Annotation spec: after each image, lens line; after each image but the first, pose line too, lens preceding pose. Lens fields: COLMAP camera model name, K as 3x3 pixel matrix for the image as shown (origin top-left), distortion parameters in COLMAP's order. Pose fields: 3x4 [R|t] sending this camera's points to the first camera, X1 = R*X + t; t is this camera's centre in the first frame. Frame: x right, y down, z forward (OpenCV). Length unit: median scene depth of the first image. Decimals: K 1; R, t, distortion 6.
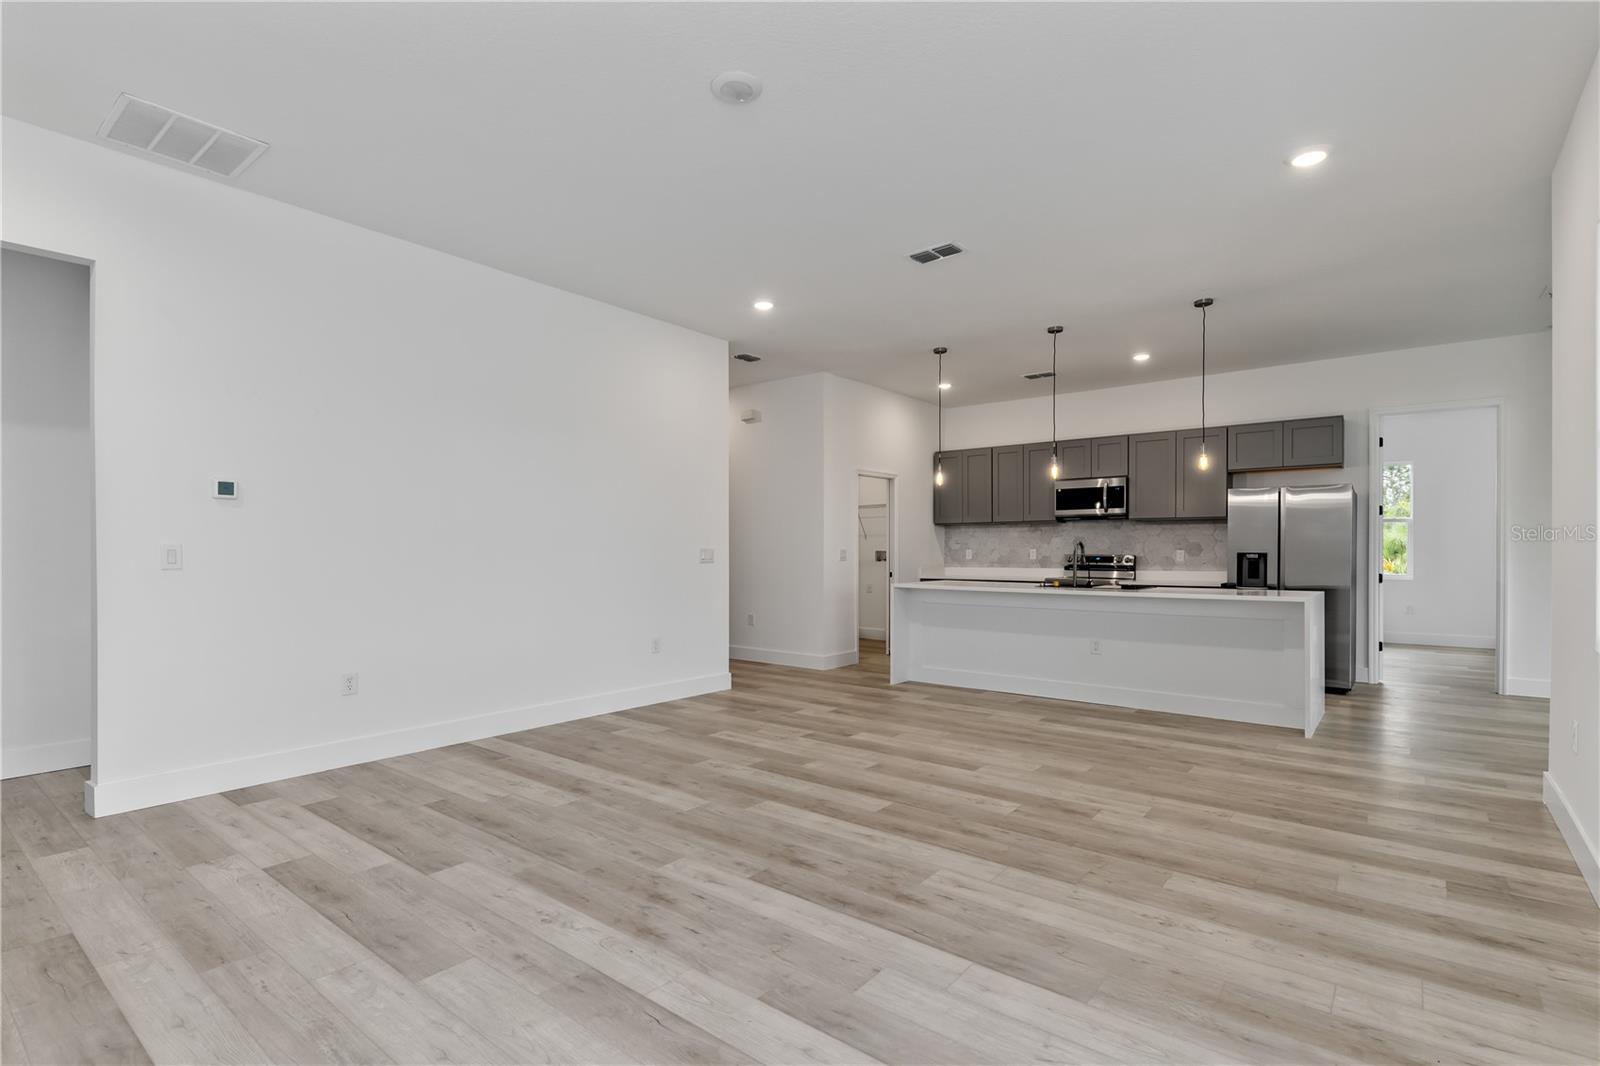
lens RADIAL K [[765.9, 0, 799.0], [0, 765.9, 544.9], [0, 0, 1]] dist [0.013338, -0.008509]
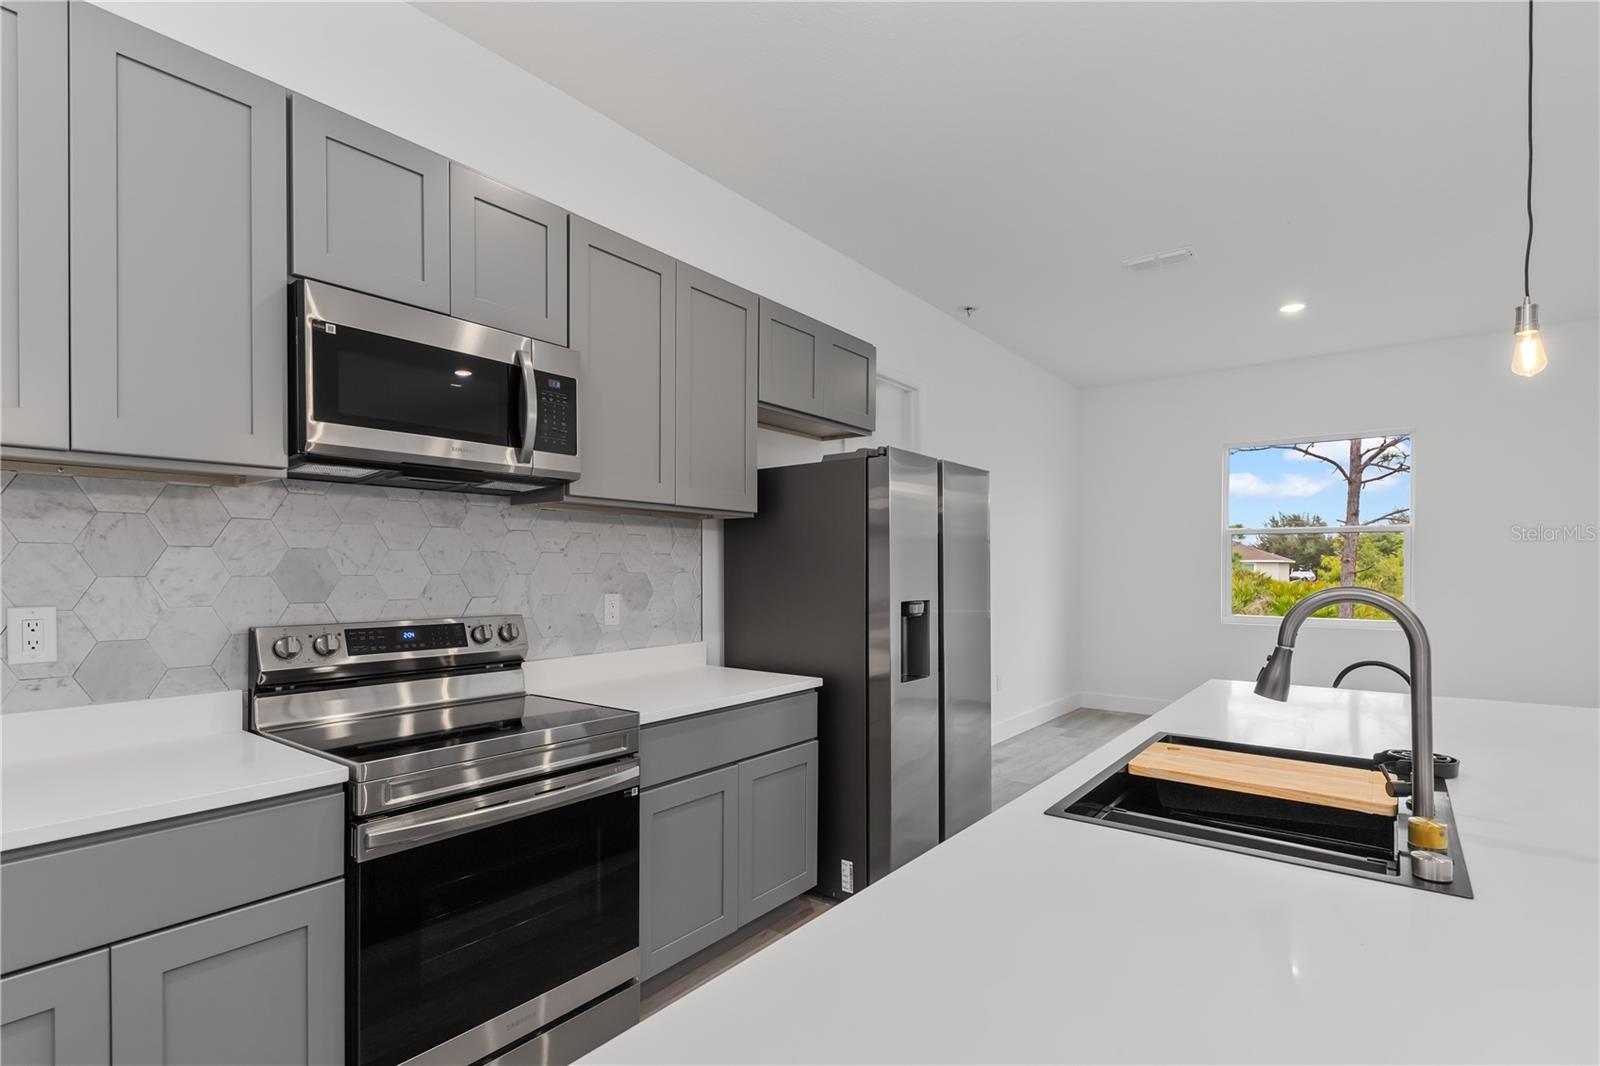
lens RADIAL K [[765.9, 0, 791.5], [0, 765.9, 570.7], [0, 0, 1]] dist [0.013338, -0.008509]
pose [[-0.006876, -0.004875, 0.999964, 0.224674], [-0.010514, 0.999933, 0.004802, -0.012341], [-0.999921, -0.010481, -0.006927, 1.564286]]
